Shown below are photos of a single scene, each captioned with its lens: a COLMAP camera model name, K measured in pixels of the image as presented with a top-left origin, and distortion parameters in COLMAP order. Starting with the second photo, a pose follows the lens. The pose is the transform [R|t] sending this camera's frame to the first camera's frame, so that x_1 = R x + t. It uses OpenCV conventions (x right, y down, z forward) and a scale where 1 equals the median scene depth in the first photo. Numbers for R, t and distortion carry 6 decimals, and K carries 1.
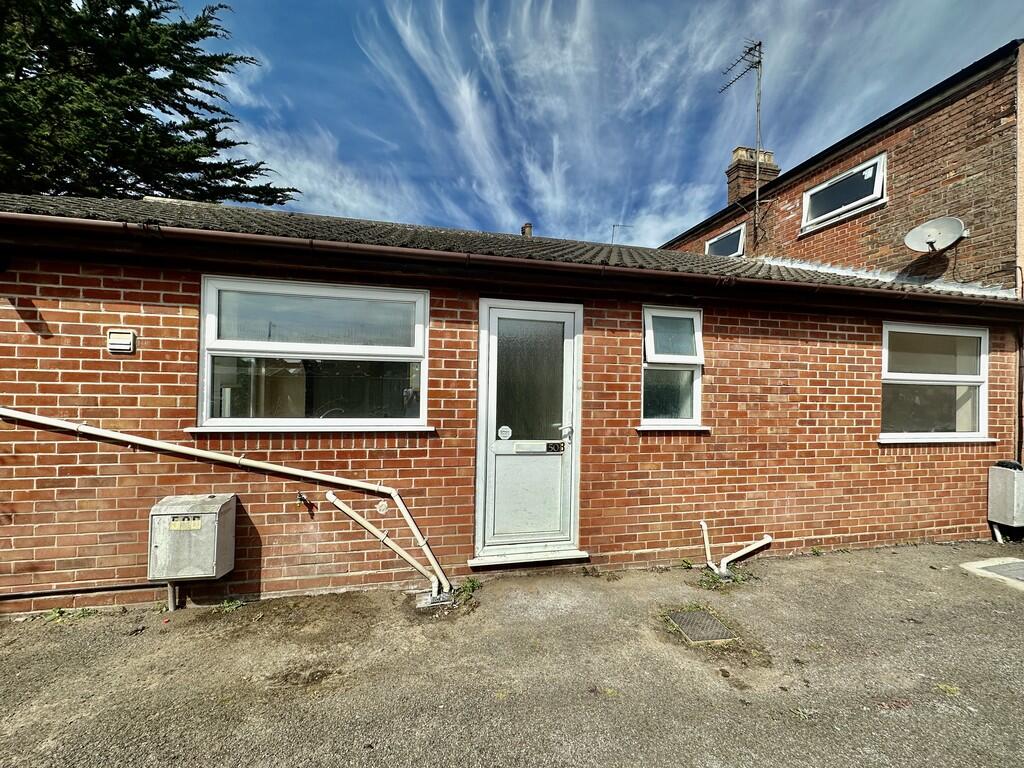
lens RADIAL K [[407.9, 0, 512.8], [0, 407.9, 384.2], [0, 0, 1]] dist [-0.002129, 0.001160]
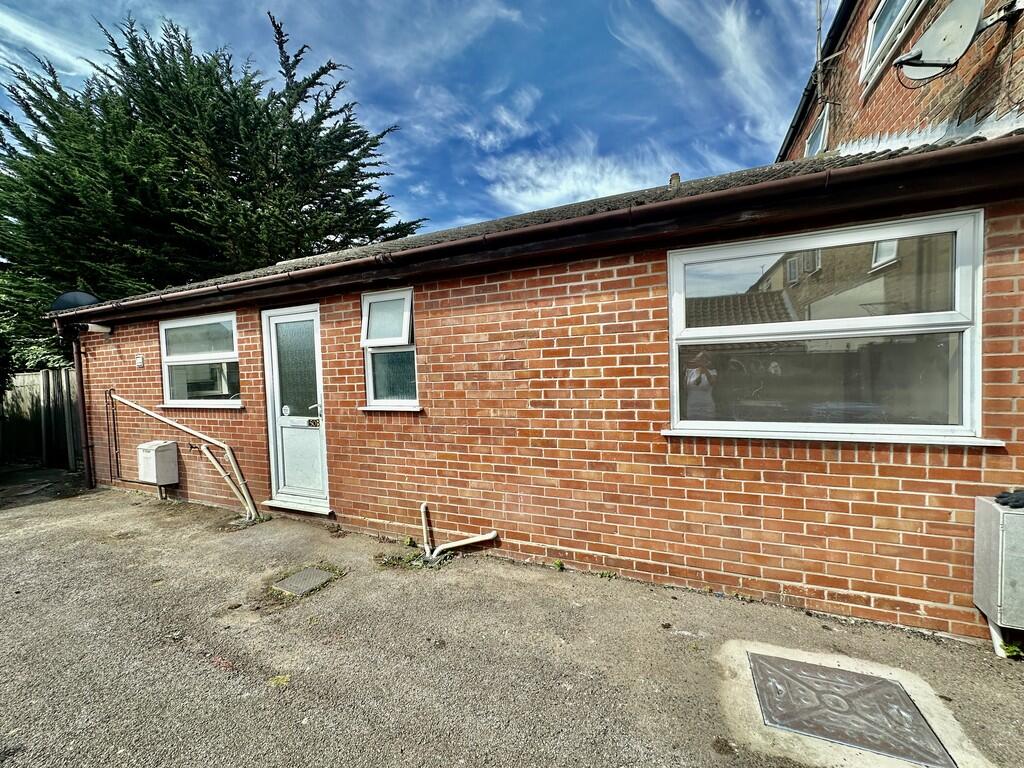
lens RADIAL K [[407.9, 0, 513.4], [0, 407.9, 385.1], [0, 0, 1]] dist [-0.002129, 0.001160]
pose [[0.803555, -0.022643, -0.594800, 1.251991], [0.051639, 0.998161, 0.031764, 0.031020], [0.592987, -0.056240, 0.803246, 0.354370]]
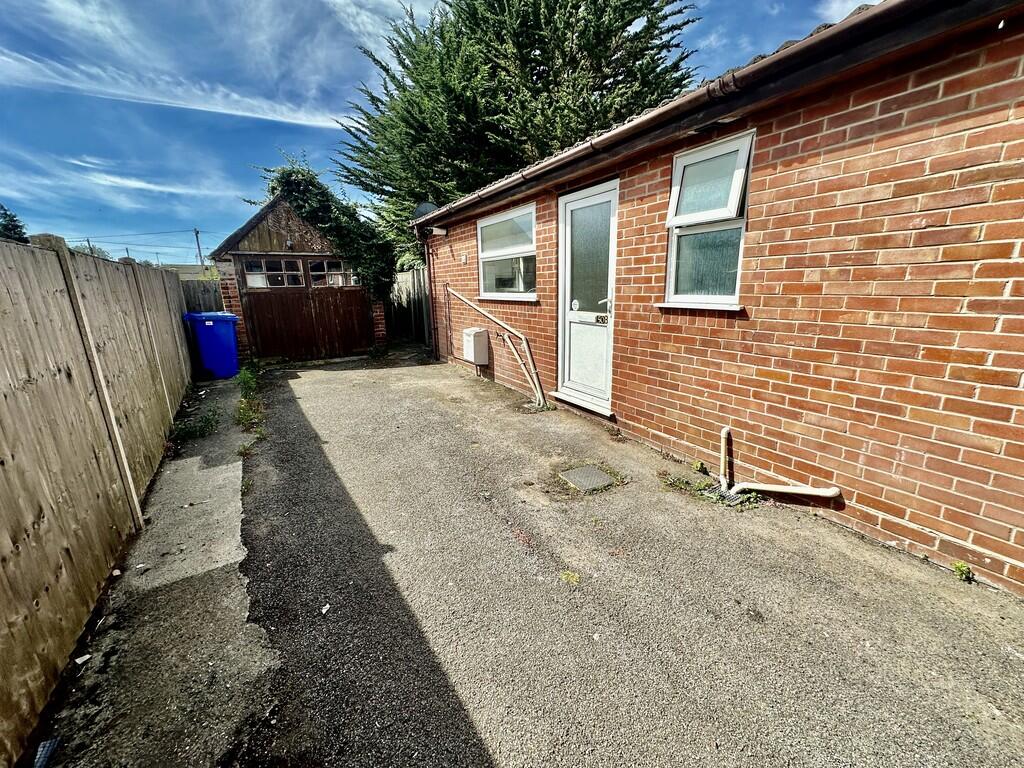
lens RADIAL K [[407.9, 0, 511.8], [0, 407.9, 386.0], [0, 0, 1]] dist [-0.002129, 0.001160]
pose [[0.298984, 0.205695, -0.931825, 1.078971], [0.033115, 0.973667, 0.225556, 0.065560], [0.953683, -0.098295, 0.284299, 0.388842]]
